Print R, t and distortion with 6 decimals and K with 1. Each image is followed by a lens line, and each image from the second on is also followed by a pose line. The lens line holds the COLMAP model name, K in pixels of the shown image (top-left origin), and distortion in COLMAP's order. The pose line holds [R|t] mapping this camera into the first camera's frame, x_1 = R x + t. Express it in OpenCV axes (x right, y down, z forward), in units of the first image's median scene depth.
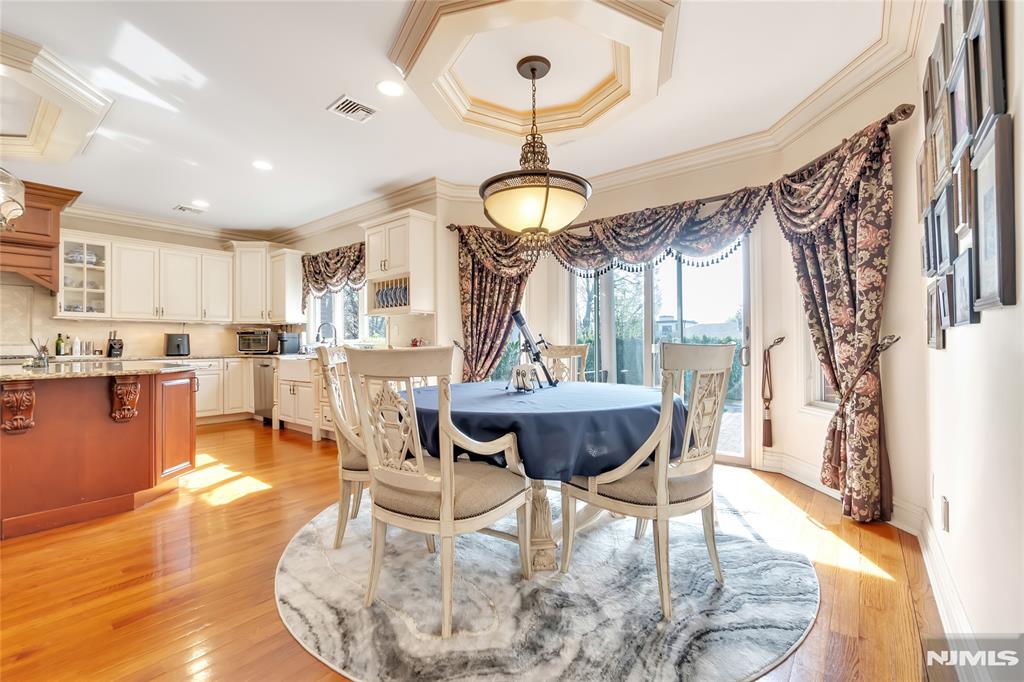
lens RADIAL K [[441.7, 0, 511.5], [0, 441.7, 340.2], [0, 0, 1]] dist [0.000091, 0.000006]
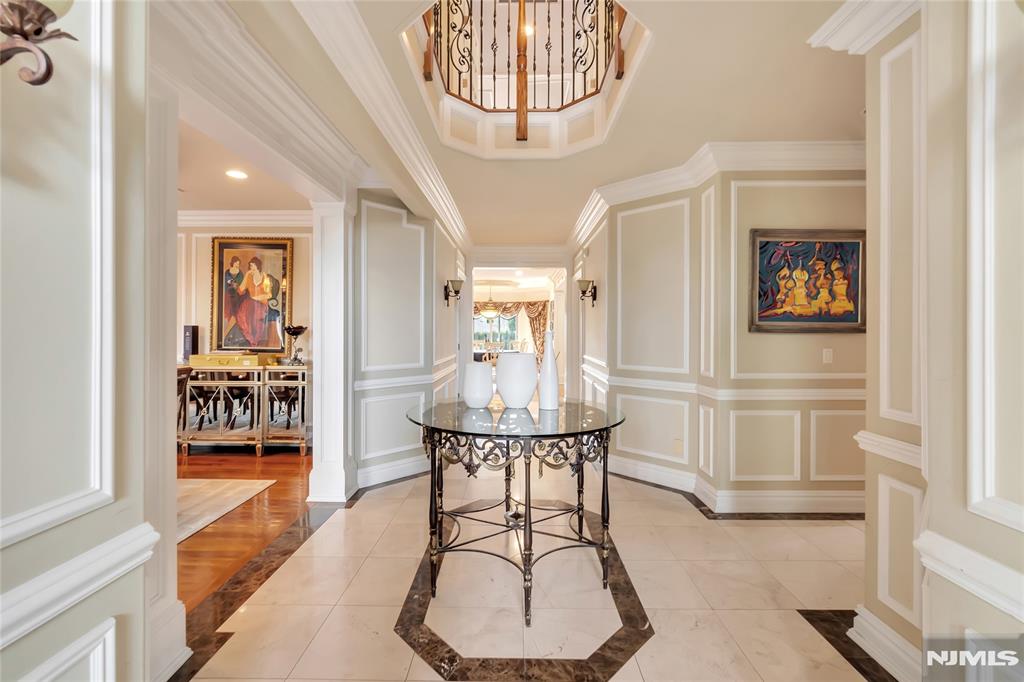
lens RADIAL K [[441.7, 0, 512.8], [0, 441.7, 337.9], [0, 0, 1]] dist [0.000091, 0.000006]
pose [[0.794189, 0.009679, 0.607594, -2.436620], [-0.017717, 0.999817, 0.007232, -0.053807], [-0.607413, -0.016508, 0.794215, -2.710214]]
